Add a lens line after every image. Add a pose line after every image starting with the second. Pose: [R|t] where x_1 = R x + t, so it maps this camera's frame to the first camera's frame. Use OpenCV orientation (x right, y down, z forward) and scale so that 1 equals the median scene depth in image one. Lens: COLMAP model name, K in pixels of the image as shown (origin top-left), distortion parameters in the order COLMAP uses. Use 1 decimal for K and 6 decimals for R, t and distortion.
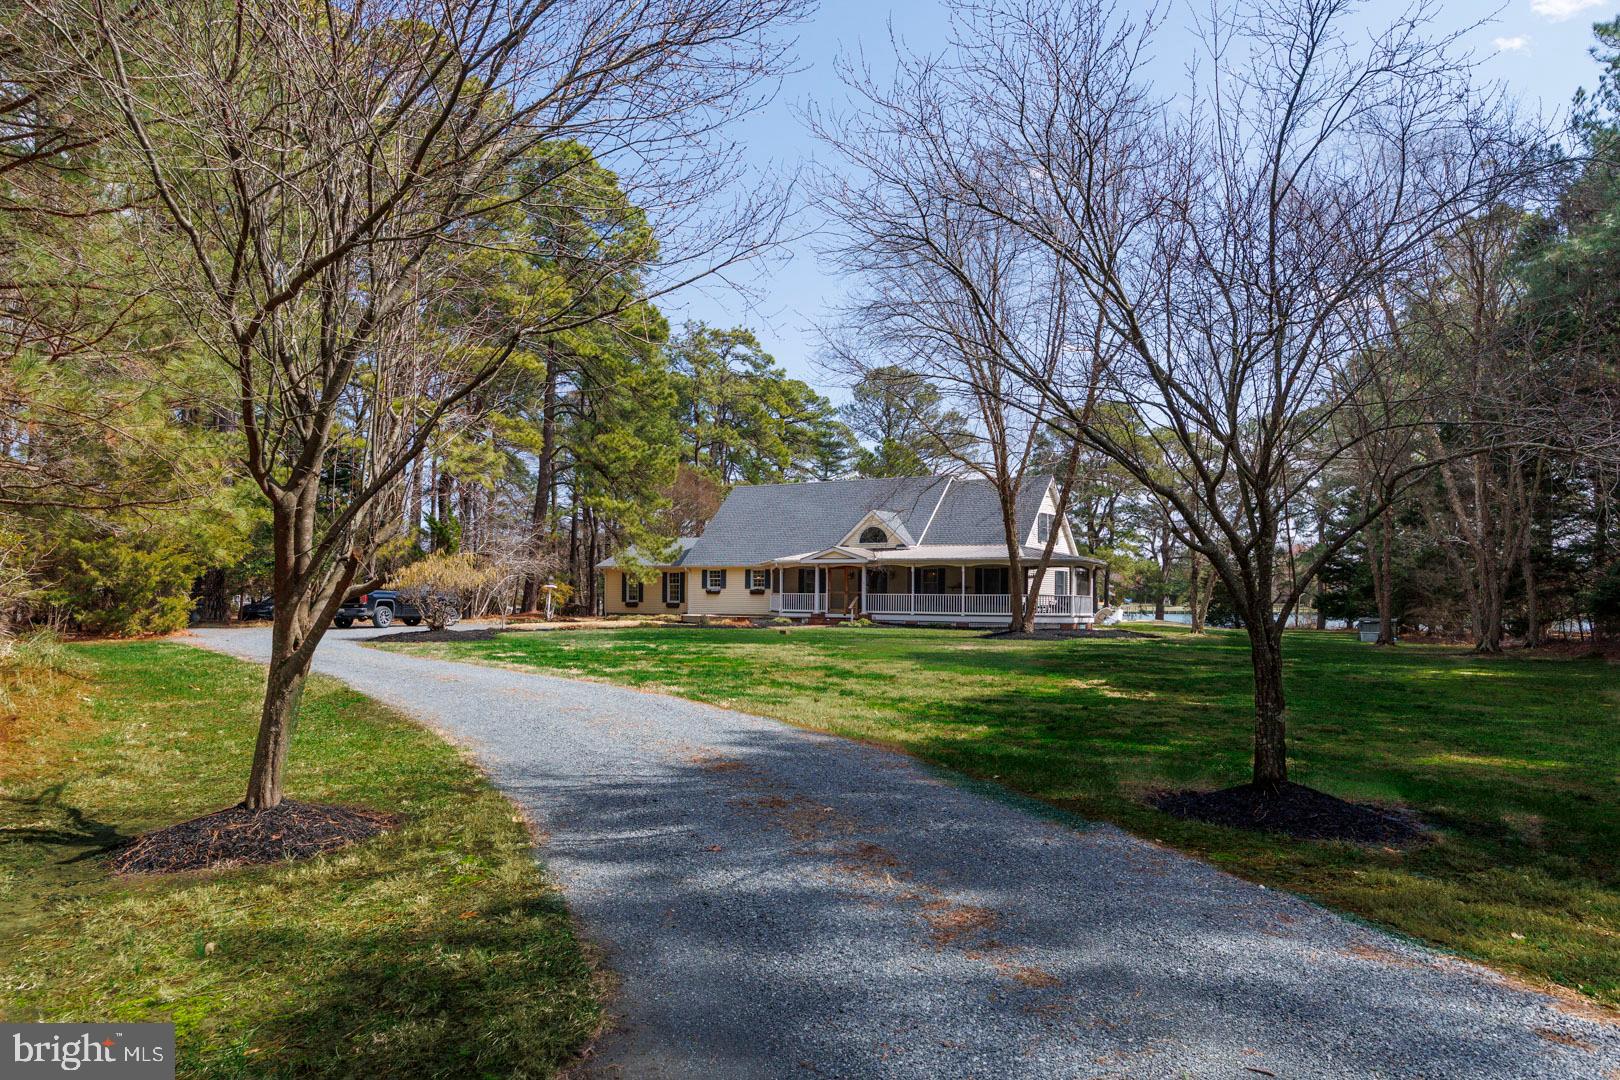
lens RADIAL K [[1075.9, 0, 810.0], [0, 1075.9, 540.0], [0, 0, 1]] dist [-0.002432, -0.000294]
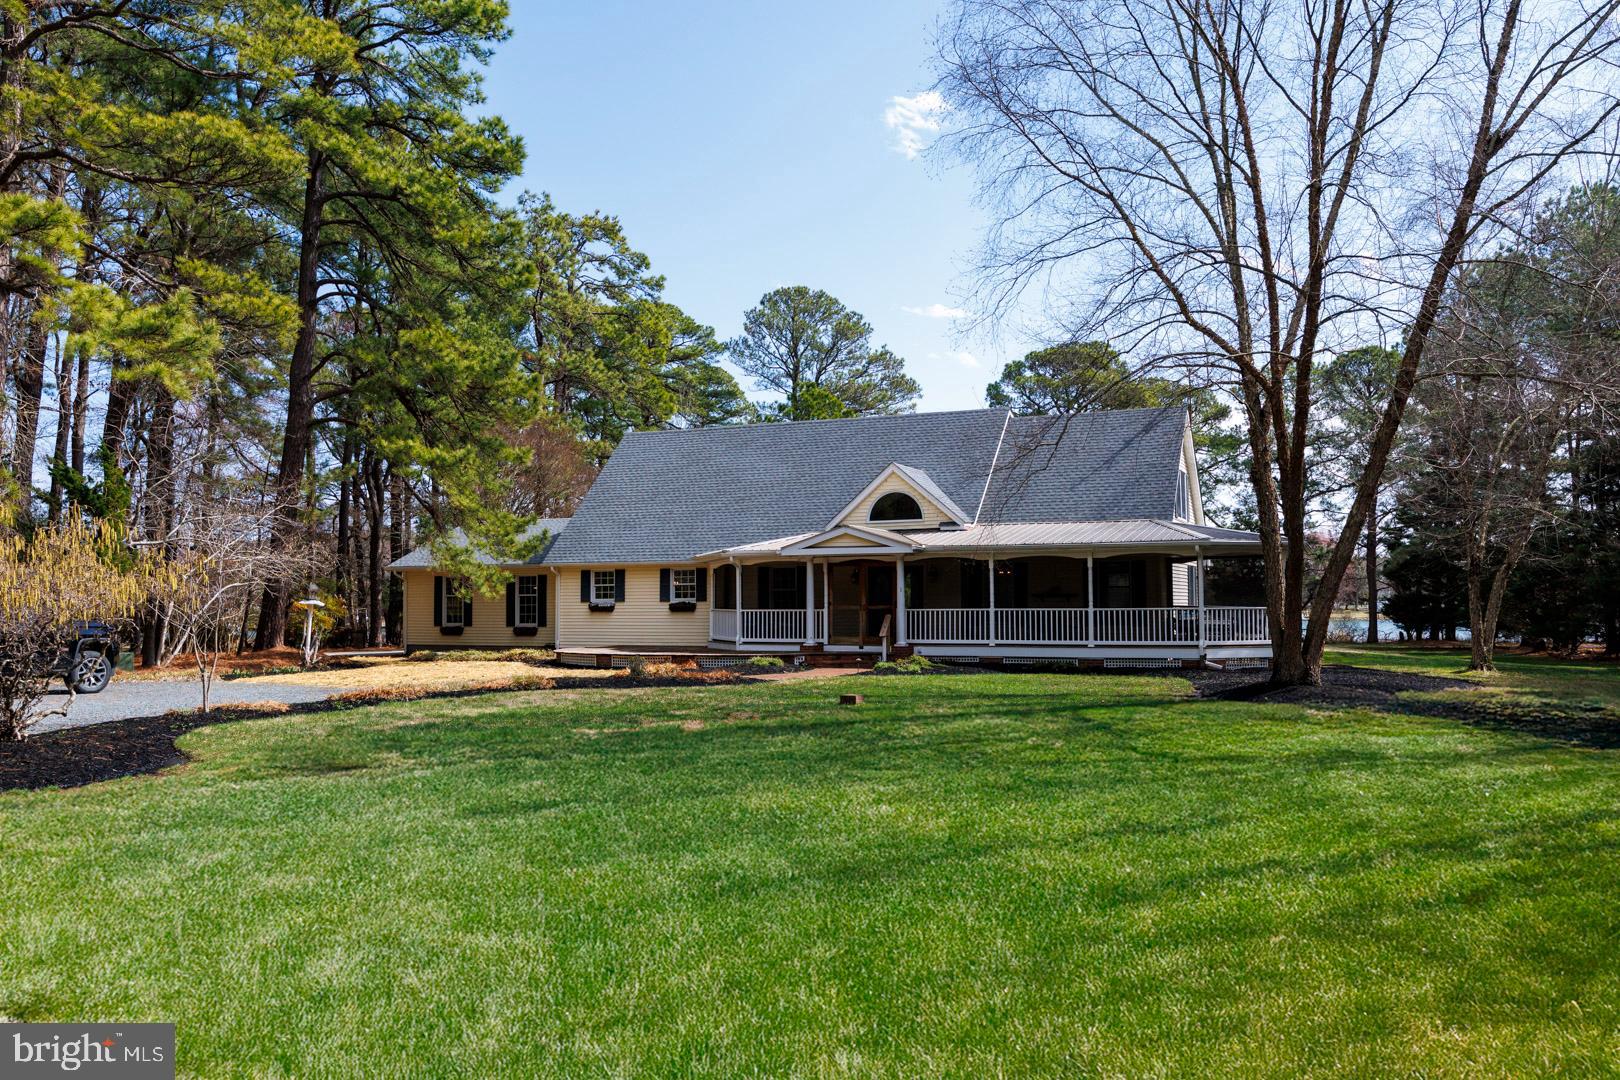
lens RADIAL K [[1307.9, 0, 809.6], [0, 1307.9, 508.1], [0, 0, 1]] dist [0.007373, 0.004033]
pose [[0.990740, -0.003488, 0.135728, -0.076114], [0.006432, 0.999753, -0.021257, 0.010117], [-0.135620, 0.021933, 0.990518, 0.287709]]
